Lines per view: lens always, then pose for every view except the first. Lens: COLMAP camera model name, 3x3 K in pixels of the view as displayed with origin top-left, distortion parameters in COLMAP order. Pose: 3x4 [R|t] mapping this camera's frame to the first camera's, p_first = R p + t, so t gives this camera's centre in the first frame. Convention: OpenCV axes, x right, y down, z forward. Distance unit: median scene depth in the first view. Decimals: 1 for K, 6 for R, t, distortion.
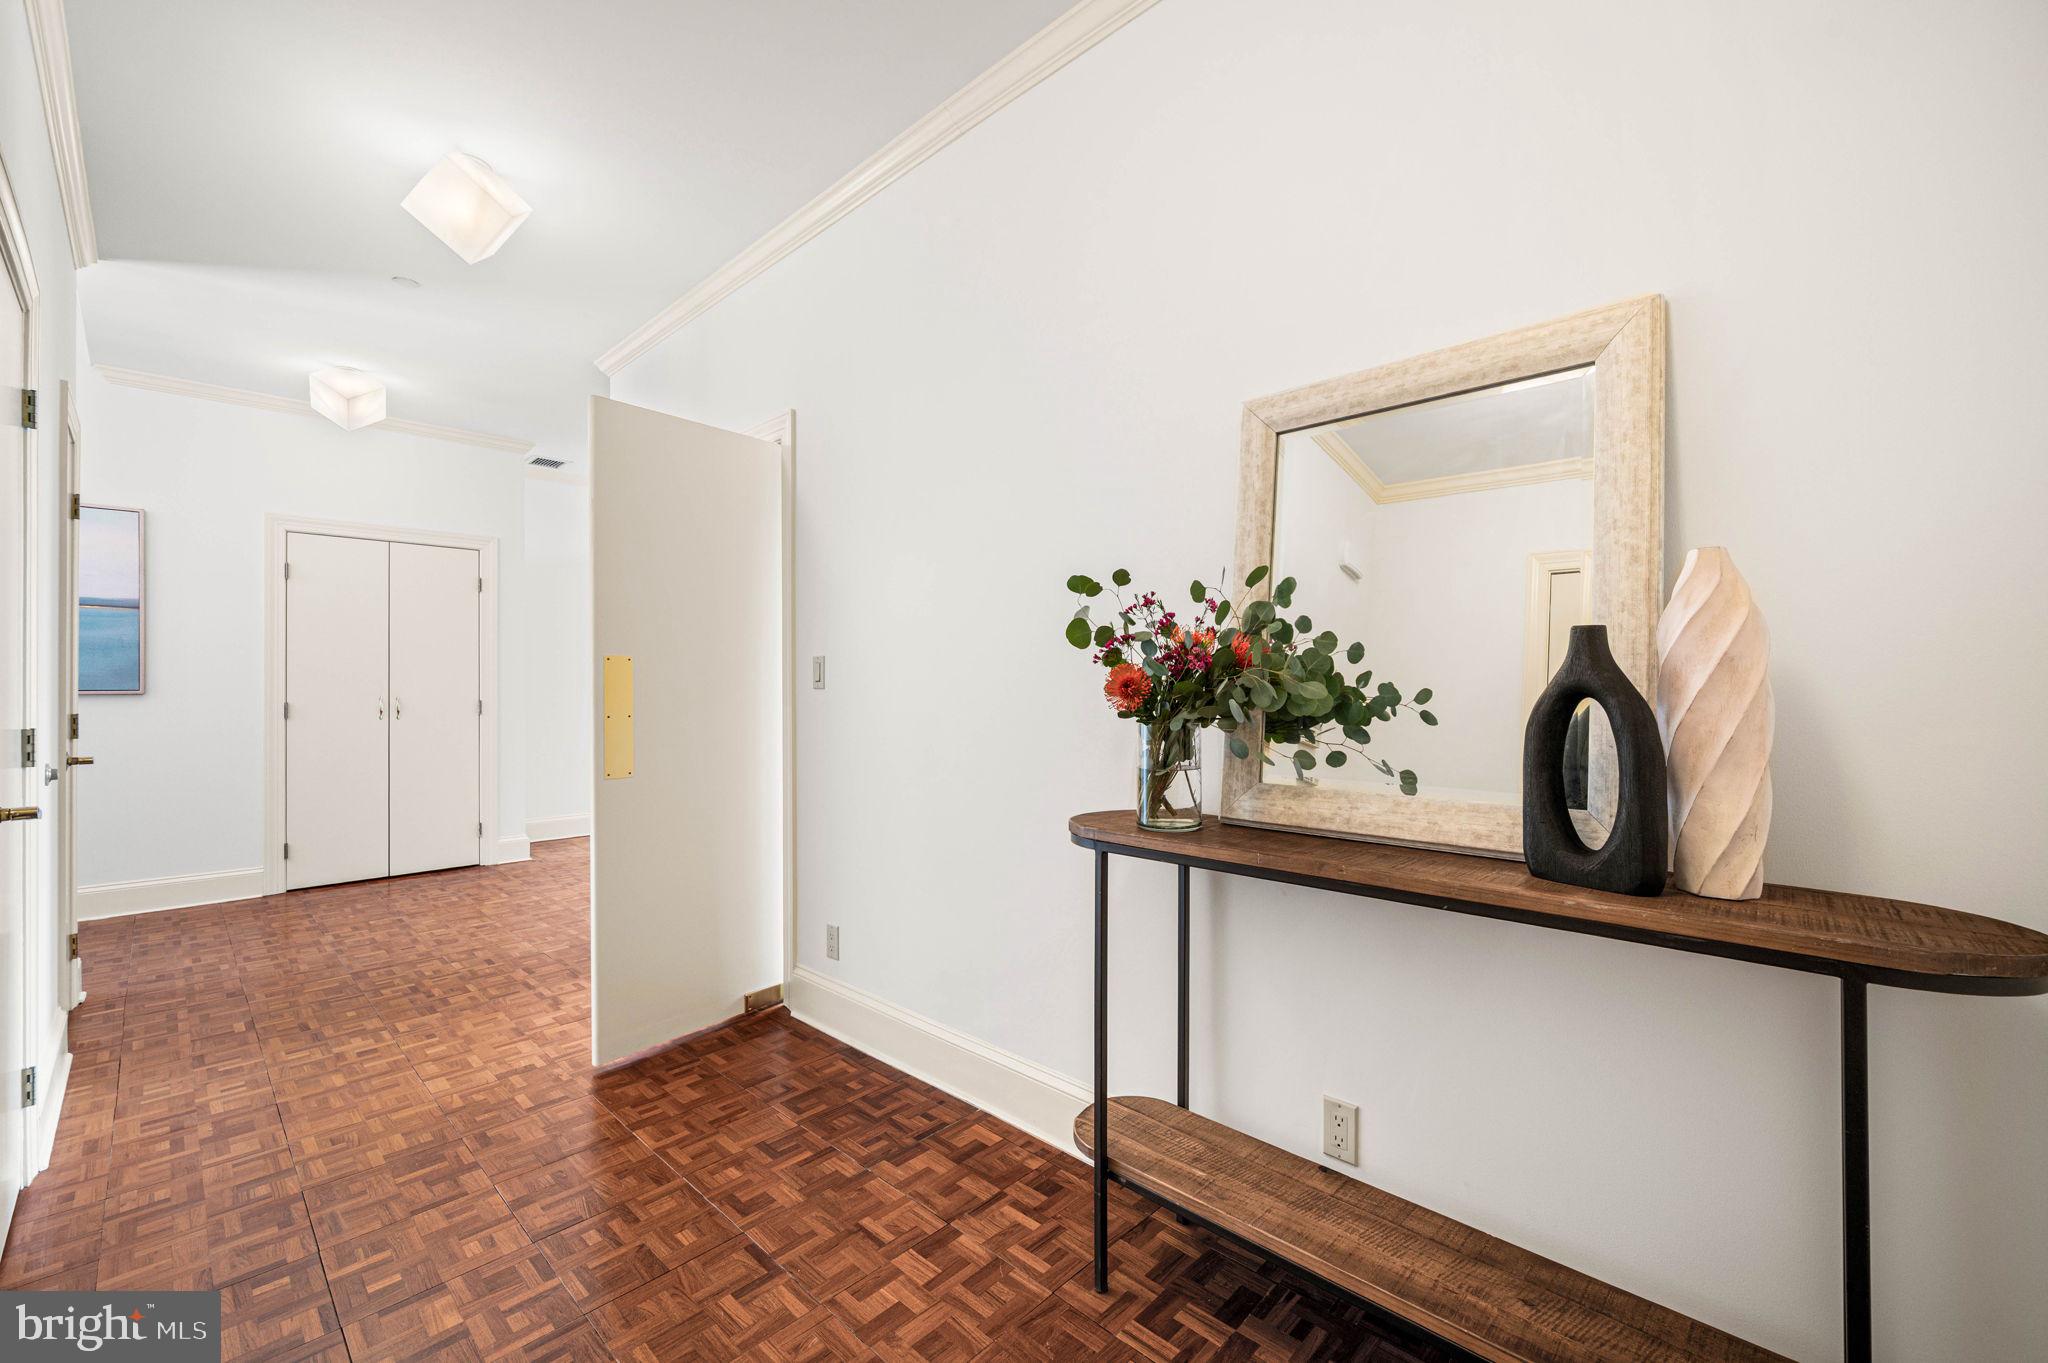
lens RADIAL K [[816.2, 0, 1024.0], [0, 816.2, 684.8], [0, 0, 1]] dist [-0.000096, -0.000330]
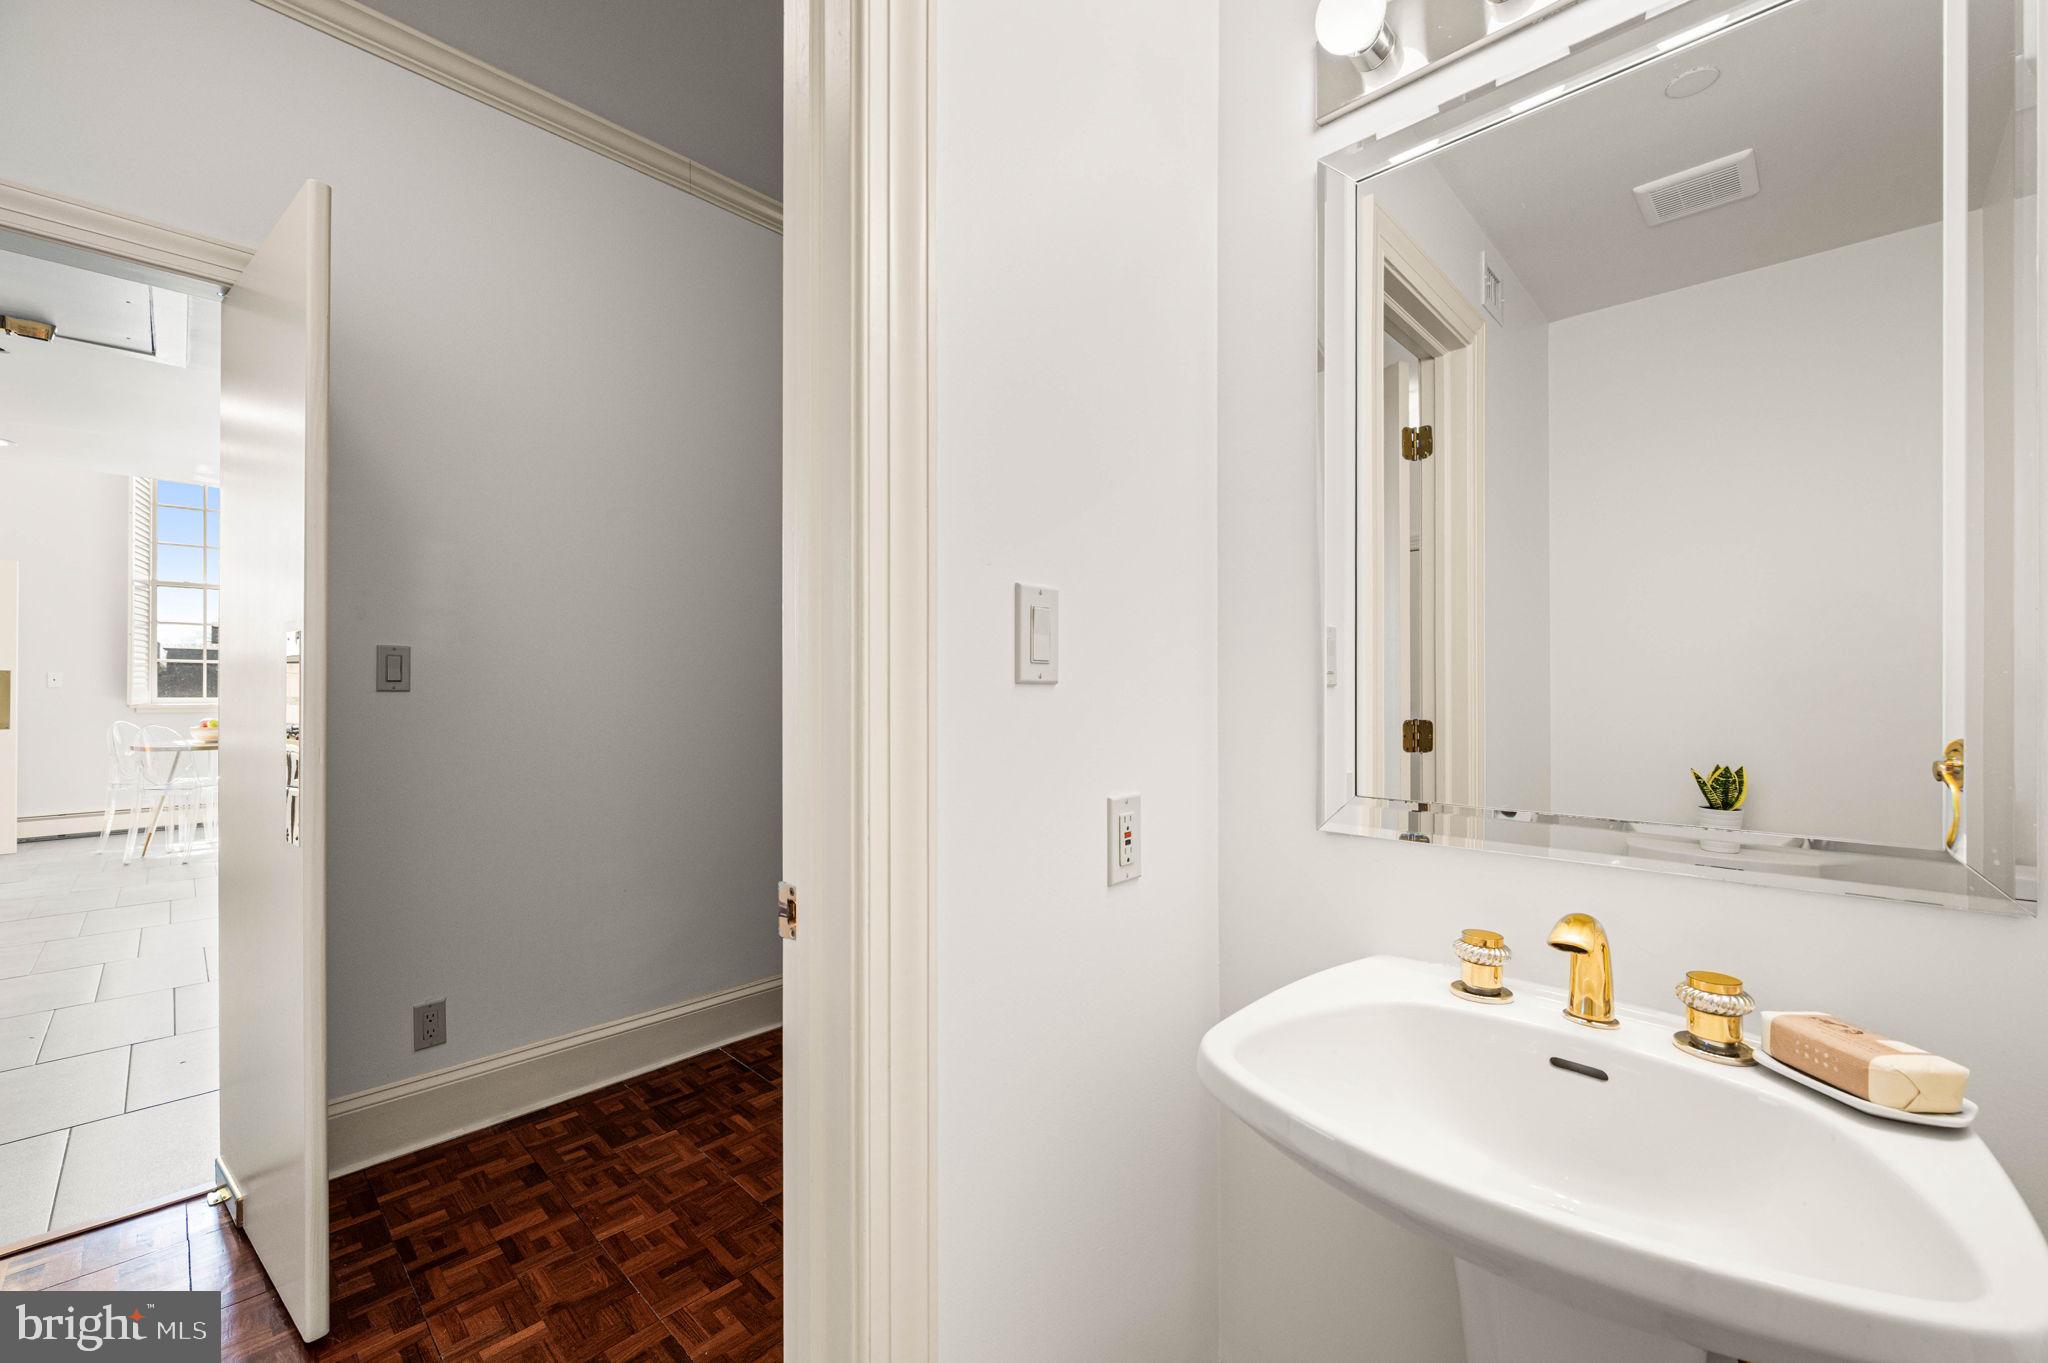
lens RADIAL K [[816.2, 0, 1021.0], [0, 816.2, 685.9], [0, 0, 1]] dist [-0.000096, -0.000330]
pose [[0.028099, -0.001052, 0.999605, -1.211455], [-0.005045, 0.999987, 0.001195, -0.008029], [-0.999592, -0.005077, 0.028093, 0.527916]]
